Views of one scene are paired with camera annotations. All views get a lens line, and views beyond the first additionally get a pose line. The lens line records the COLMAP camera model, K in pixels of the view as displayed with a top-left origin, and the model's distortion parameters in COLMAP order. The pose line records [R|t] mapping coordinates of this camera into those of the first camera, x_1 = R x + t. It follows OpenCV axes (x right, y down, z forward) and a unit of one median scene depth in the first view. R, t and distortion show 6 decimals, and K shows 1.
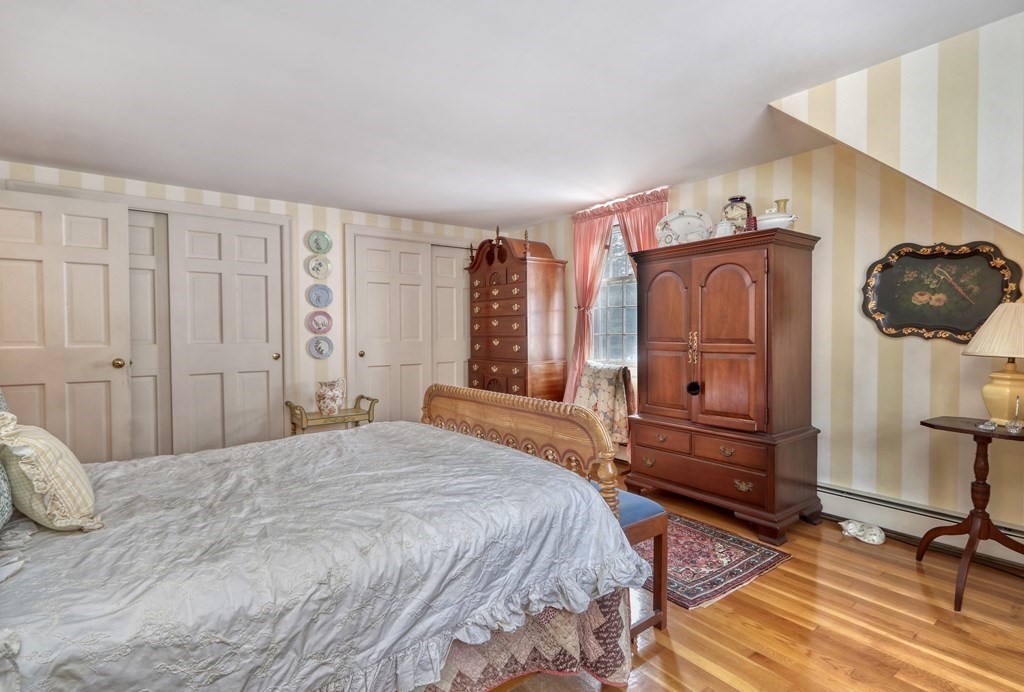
lens RADIAL K [[506.6, 0, 512.0], [0, 506.6, 346.0], [0, 0, 1]] dist [0.029367, 0.000131]
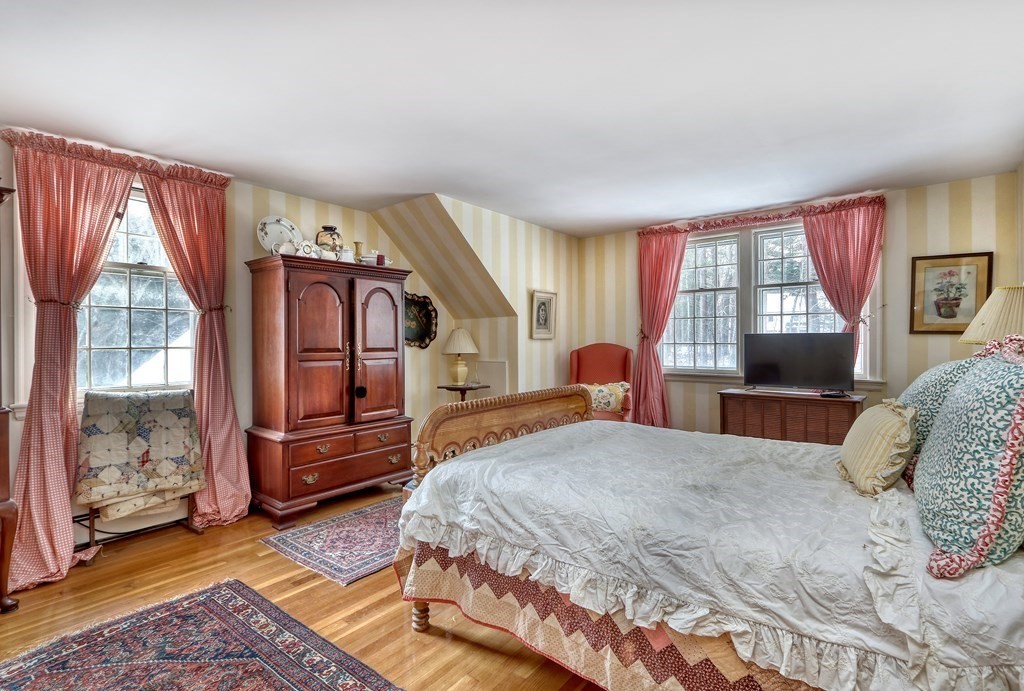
lens RADIAL K [[506.6, 0, 512.0], [0, 506.6, 345.5], [0, 0, 1]] dist [0.029367, 0.000131]
pose [[-0.239976, -0.001711, 0.970777, -0.689692], [0.032299, 0.999431, 0.009745, -0.016789], [-0.970241, 0.033693, -0.239784, 0.781080]]
